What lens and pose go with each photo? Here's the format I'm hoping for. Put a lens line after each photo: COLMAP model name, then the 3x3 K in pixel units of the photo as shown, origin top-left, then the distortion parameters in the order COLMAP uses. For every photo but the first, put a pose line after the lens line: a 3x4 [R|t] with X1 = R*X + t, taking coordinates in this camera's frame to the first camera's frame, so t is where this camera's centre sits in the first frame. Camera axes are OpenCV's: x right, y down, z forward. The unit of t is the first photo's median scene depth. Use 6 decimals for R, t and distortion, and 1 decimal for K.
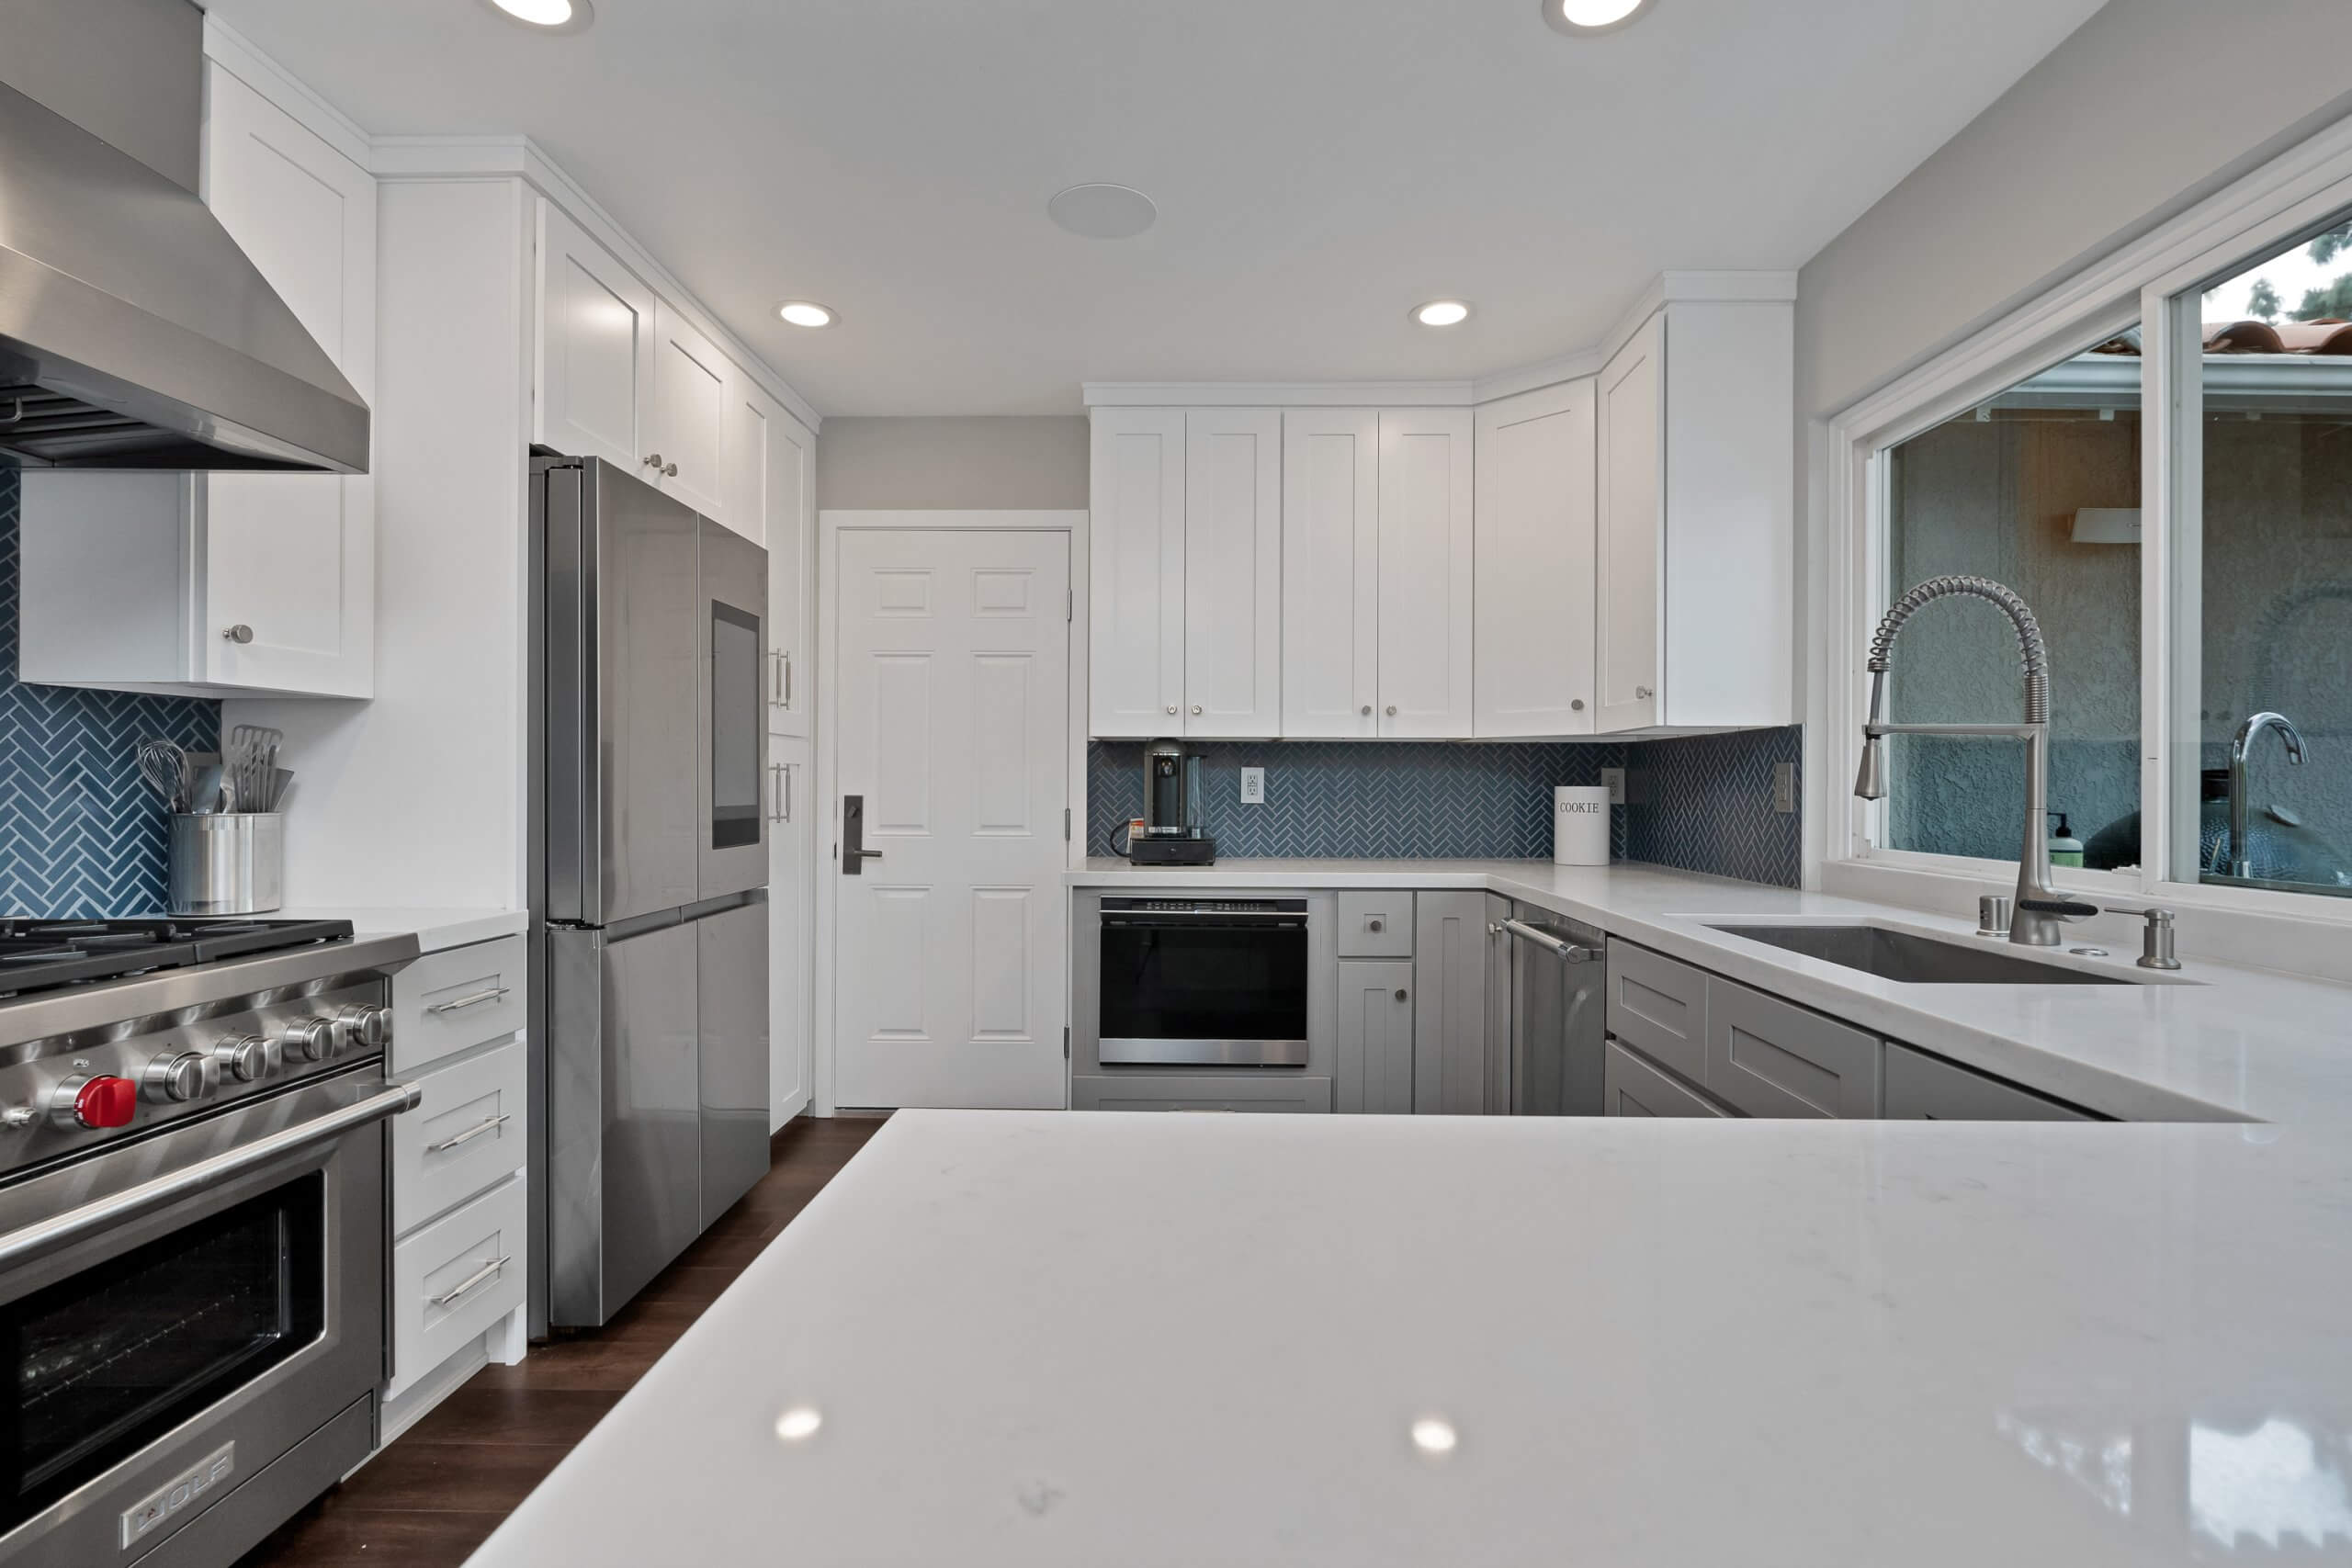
lens RADIAL K [[1118.2, 0, 1187.8], [0, 1118.2, 784.2], [0, 0, 1]] dist [-0.001751, 0.000123]
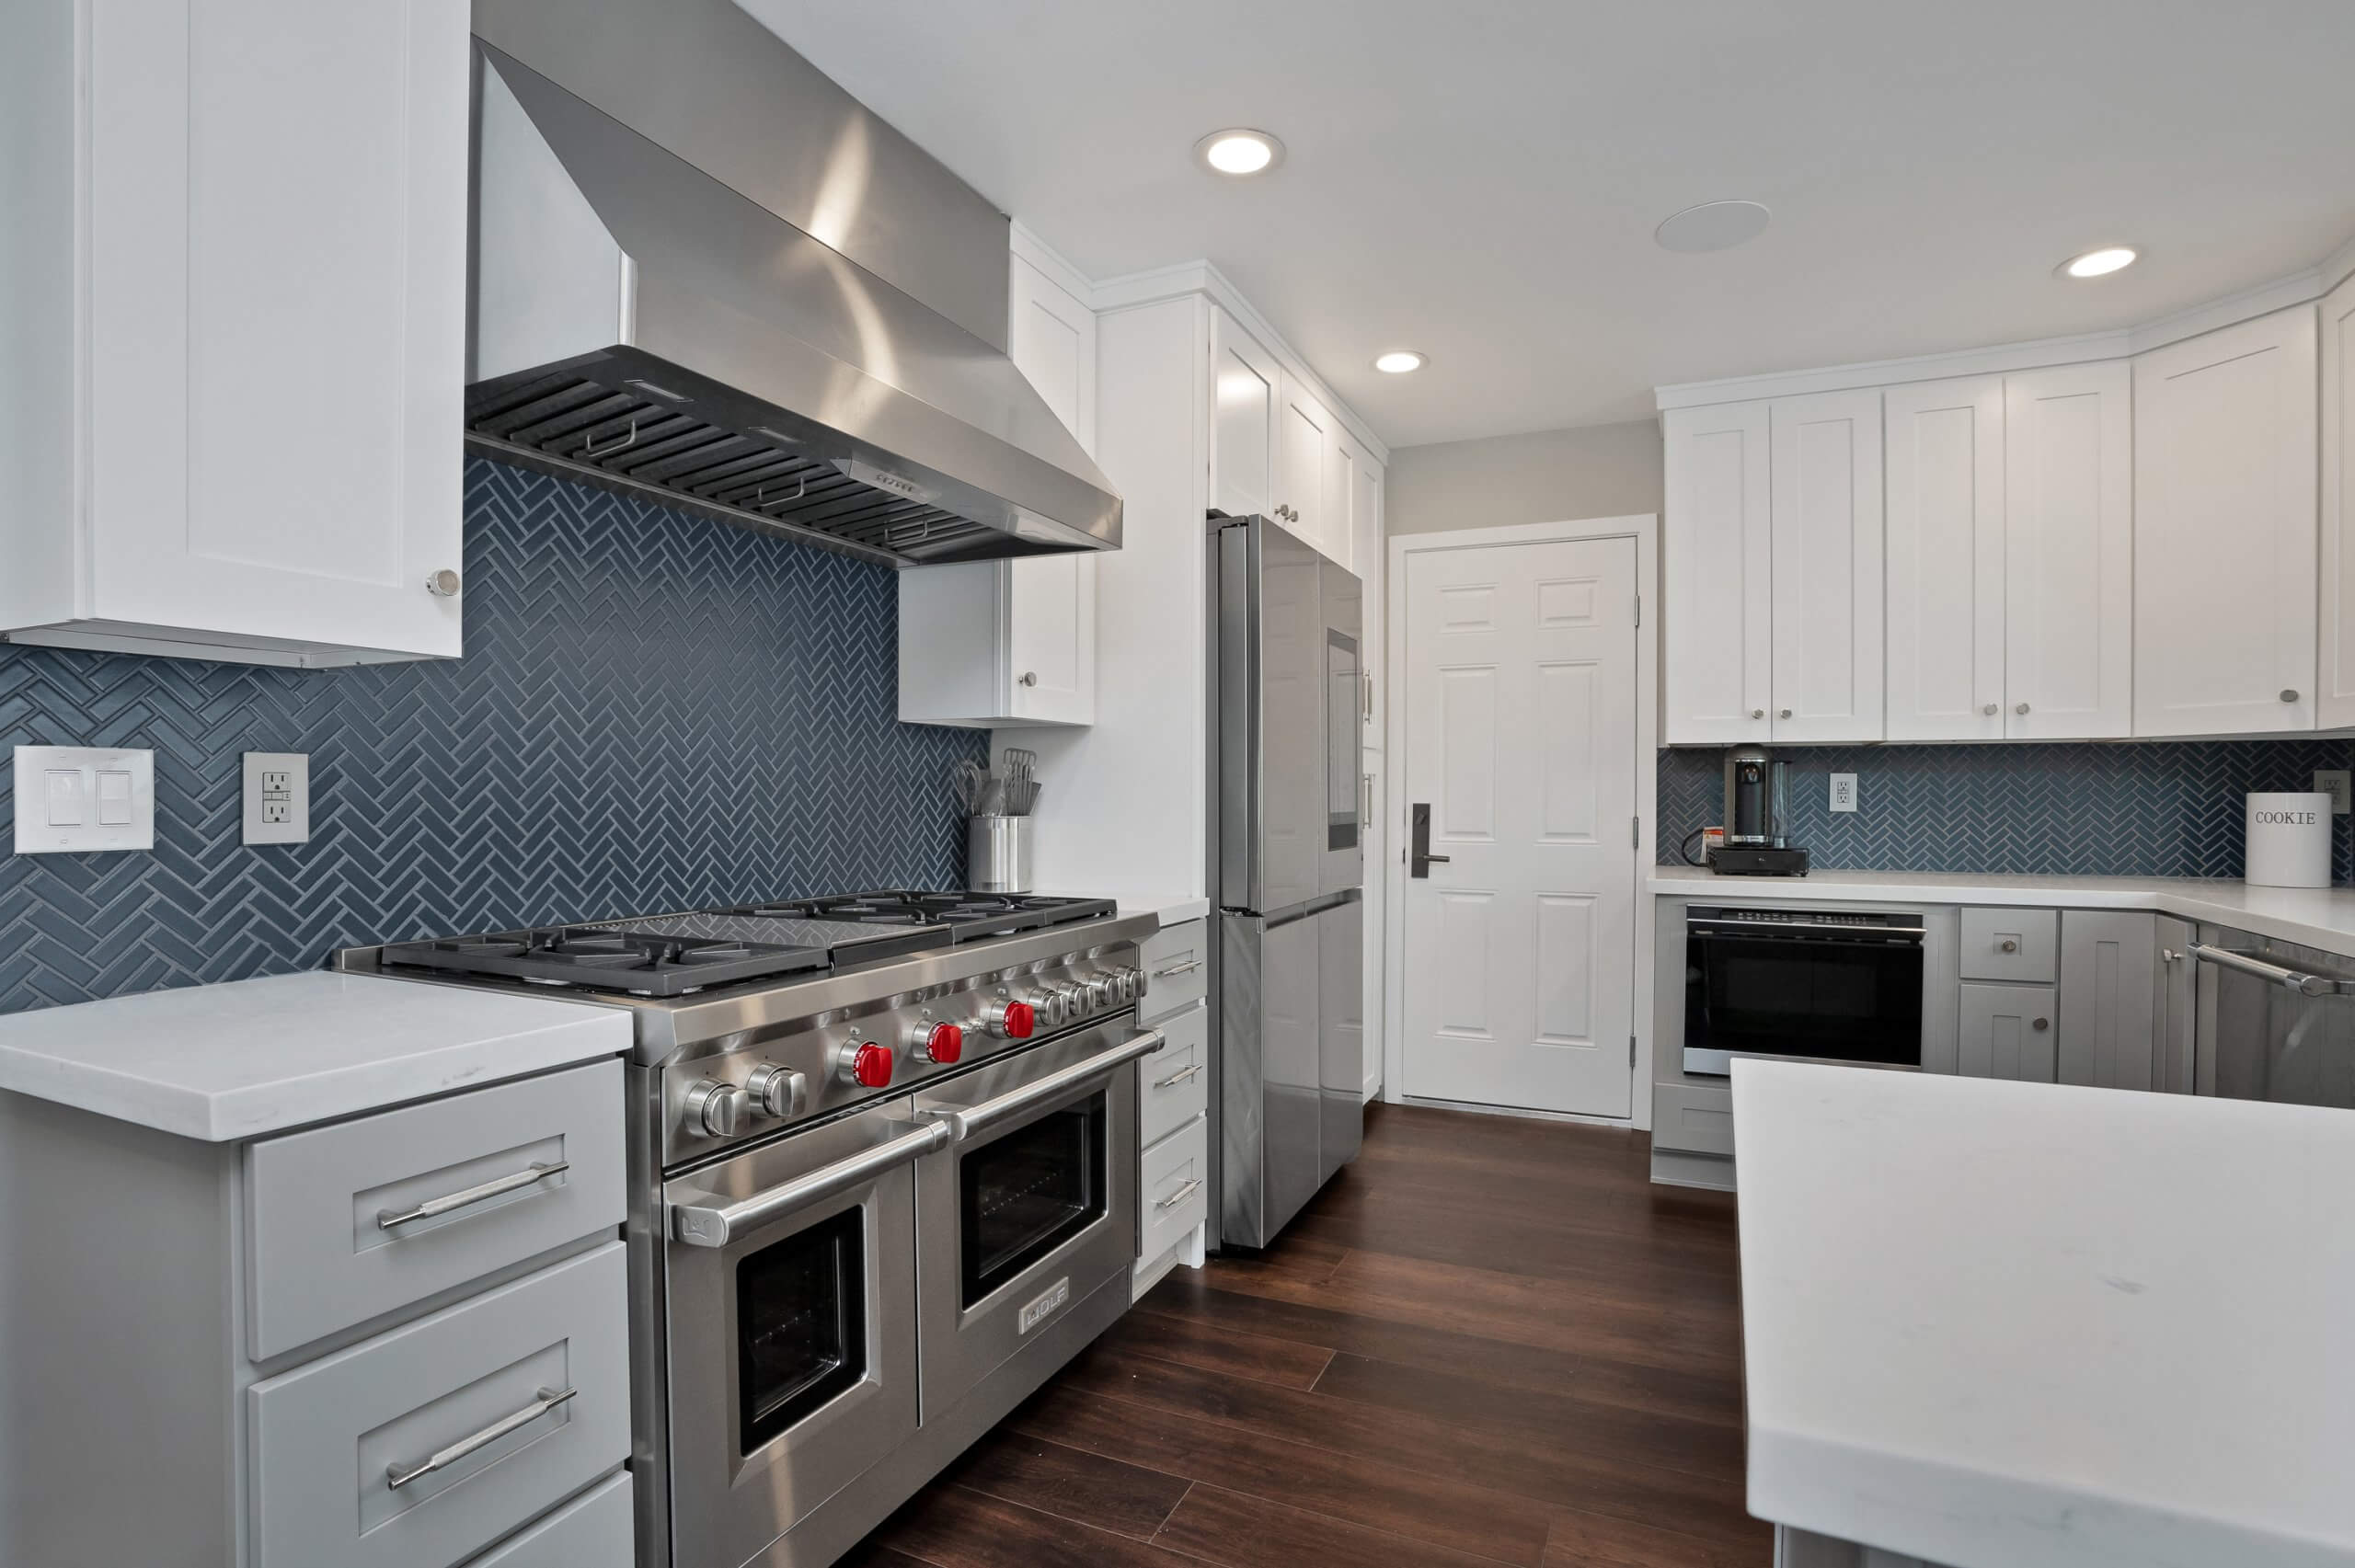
lens RADIAL K [[1148.4, 0, 1185.5], [0, 1148.4, 804.9], [0, 0, 1]] dist [-0.071853, 0.028786]
pose [[0.916019, 0.000762, -0.401134, -0.082742], [0.003545, 0.999944, 0.009994, 0.000186], [0.401119, -0.010576, 0.915965, -0.096602]]
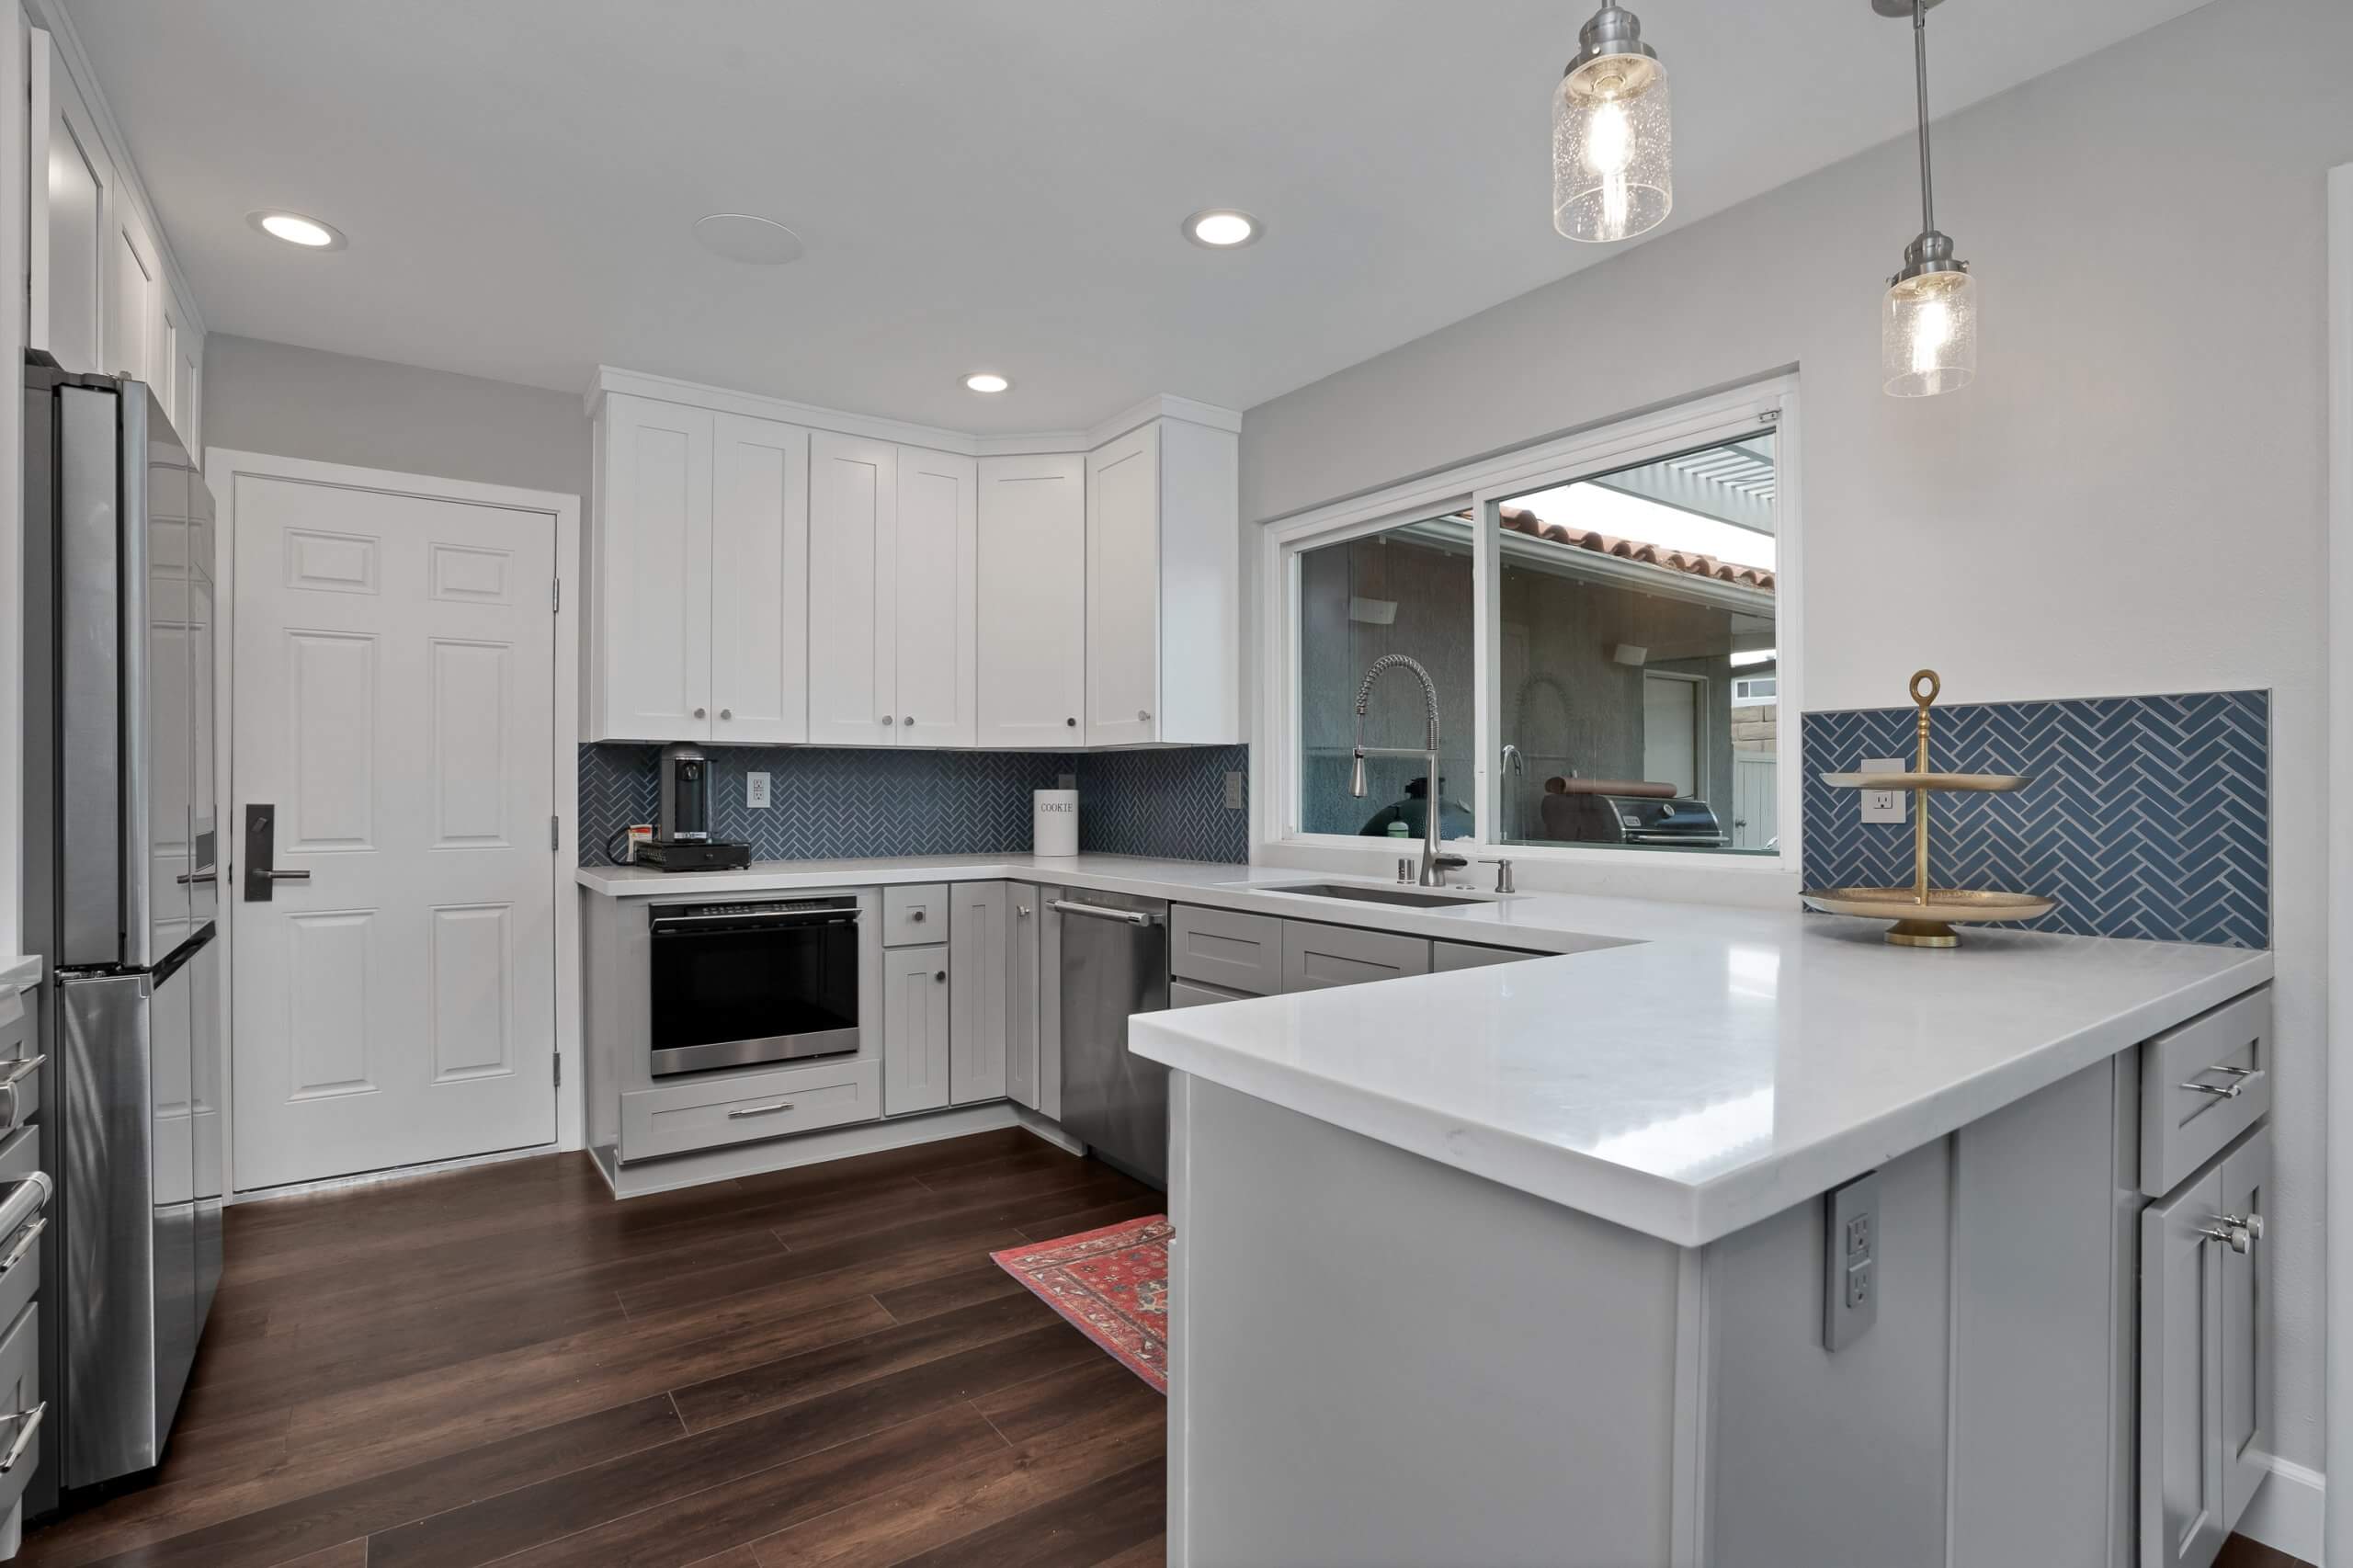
lens RADIAL K [[1127.4, 0, 1185.8], [0, 1127.4, 792.6], [0, 0, 1]] dist [-0.029580, 0.000757]
pose [[0.802118, -0.004867, 0.597146, -0.287239], [0.002249, 0.999984, 0.005130, -0.000916], [-0.597162, -0.002772, 0.802116, -0.055397]]
